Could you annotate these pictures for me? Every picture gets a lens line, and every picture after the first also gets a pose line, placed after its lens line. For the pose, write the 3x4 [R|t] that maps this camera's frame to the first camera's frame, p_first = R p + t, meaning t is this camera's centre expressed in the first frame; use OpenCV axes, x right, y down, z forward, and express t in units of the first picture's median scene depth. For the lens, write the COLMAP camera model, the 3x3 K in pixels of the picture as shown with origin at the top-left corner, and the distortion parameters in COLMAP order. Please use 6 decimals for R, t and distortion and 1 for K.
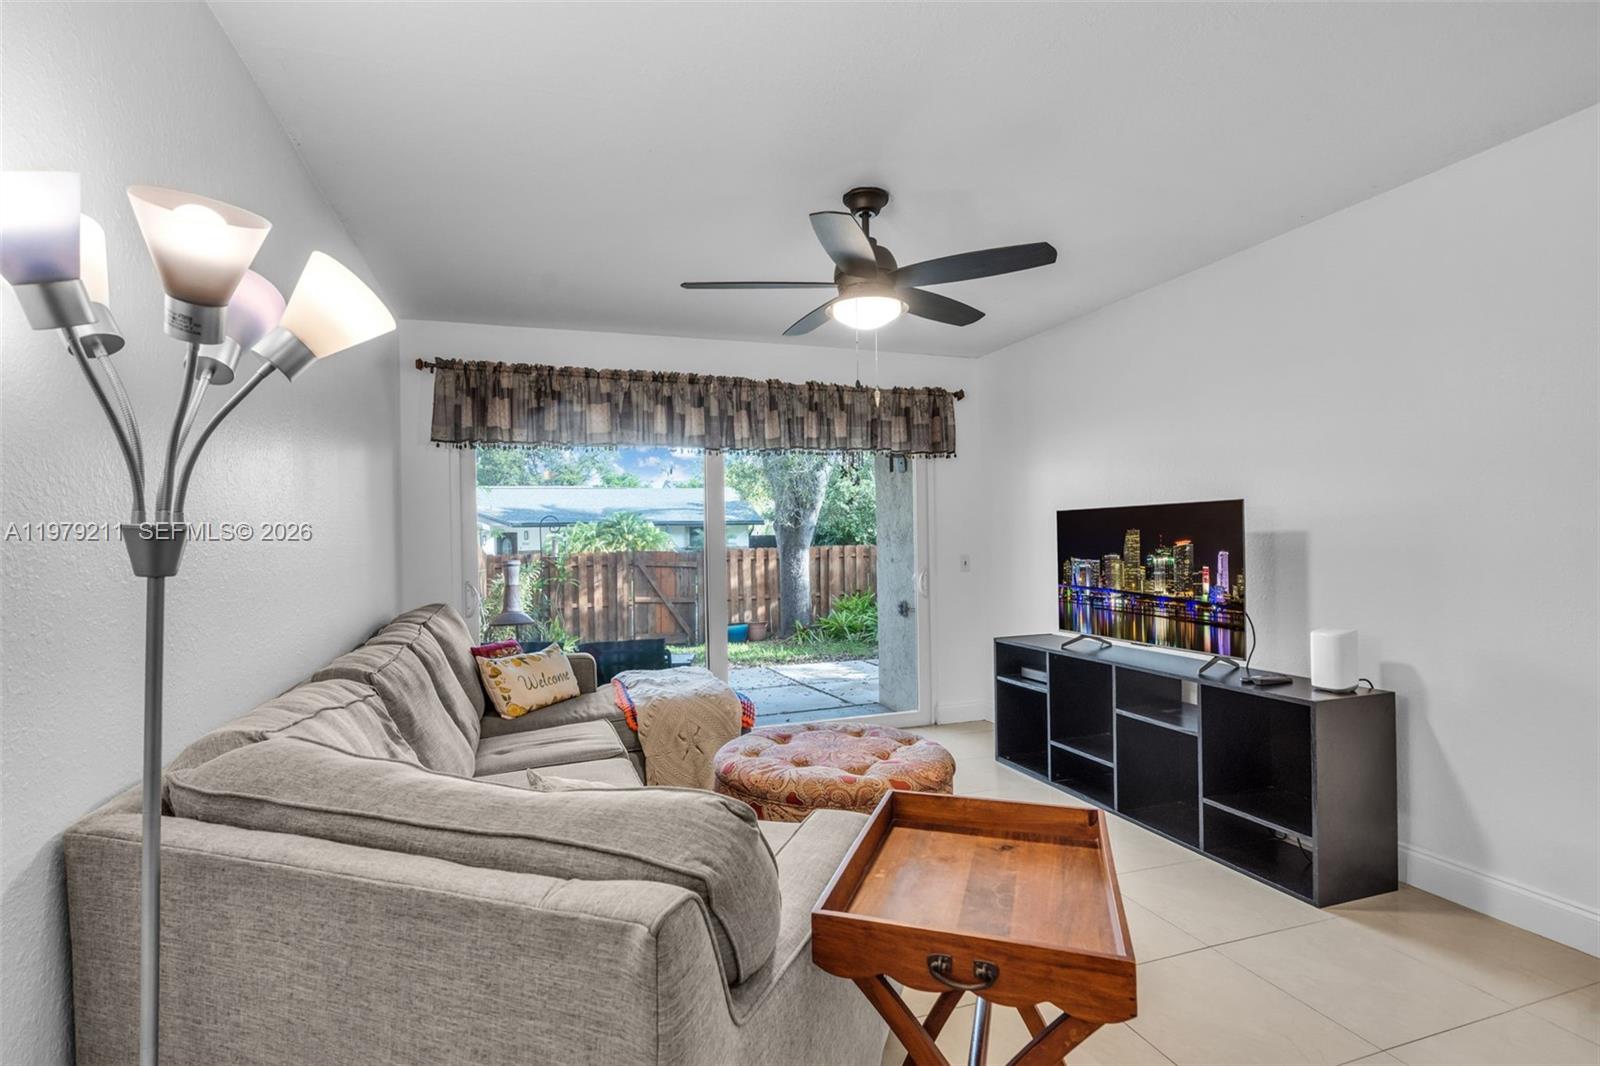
lens RADIAL K [[764.7, 0, 784.6], [0, 764.7, 540.6], [0, 0, 1]] dist [-0.006202, 0.000557]
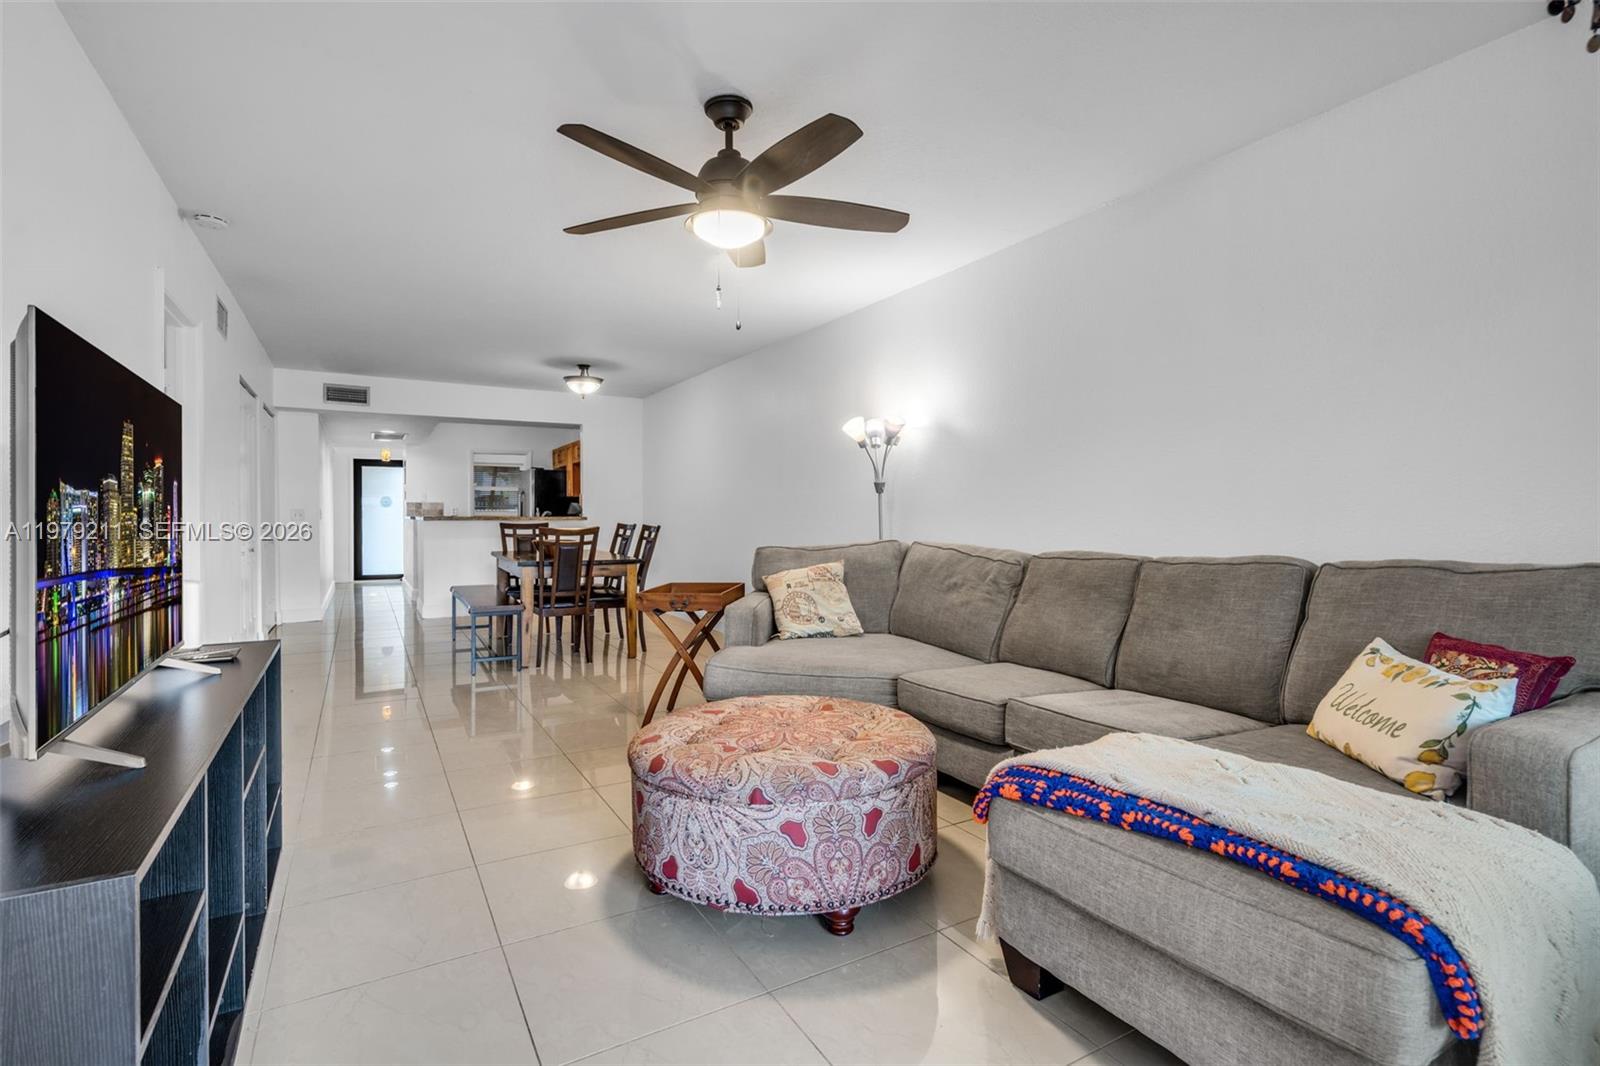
lens RADIAL K [[764.7, 0, 797.2], [0, 764.7, 523.1], [0, 0, 1]] dist [-0.006202, 0.000557]
pose [[-0.980027, 0.019093, -0.197947, 0.127975], [0.016758, 0.999769, 0.013463, 0.032853], [0.198158, 0.009877, -0.980120, 1.145137]]
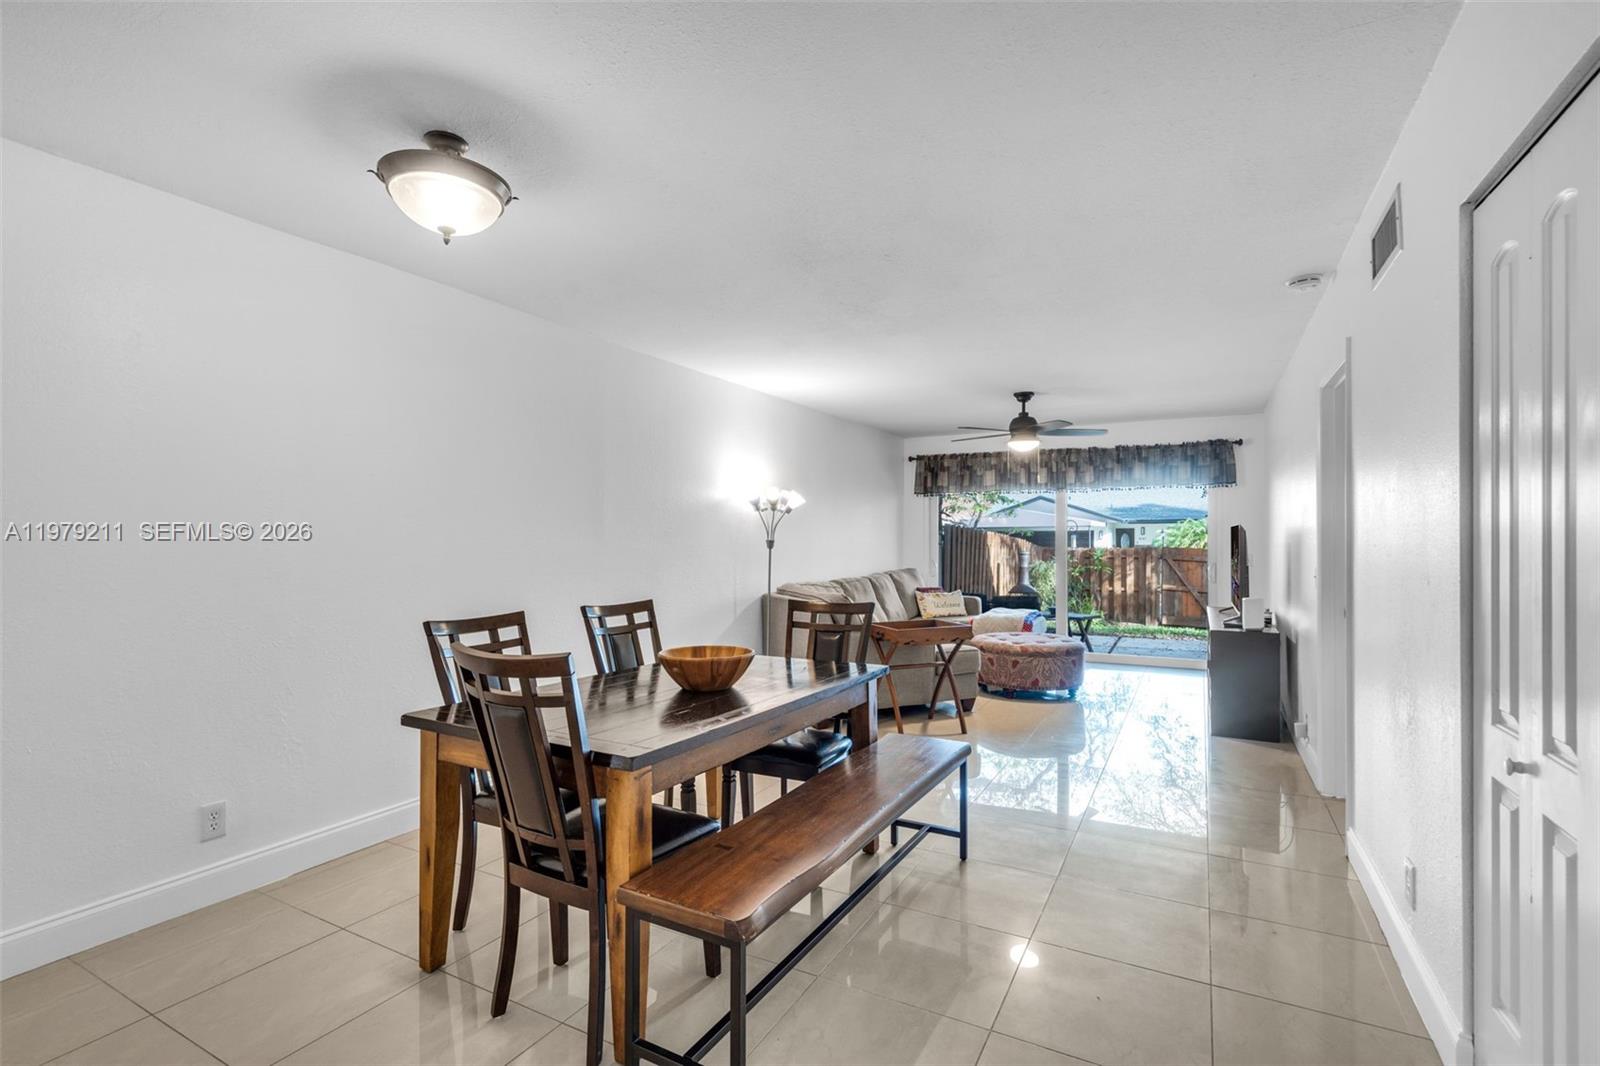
lens RADIAL K [[735.0, 0, 809.9], [0, 735.0, 538.2], [0, 0, 1]] dist [0.001868, -0.000818]
pose [[0.686963, 0.015837, -0.726520, 0.740843], [-0.010442, 0.999874, 0.011922, -0.022132], [0.726617, -0.000604, 0.687042, -0.567406]]
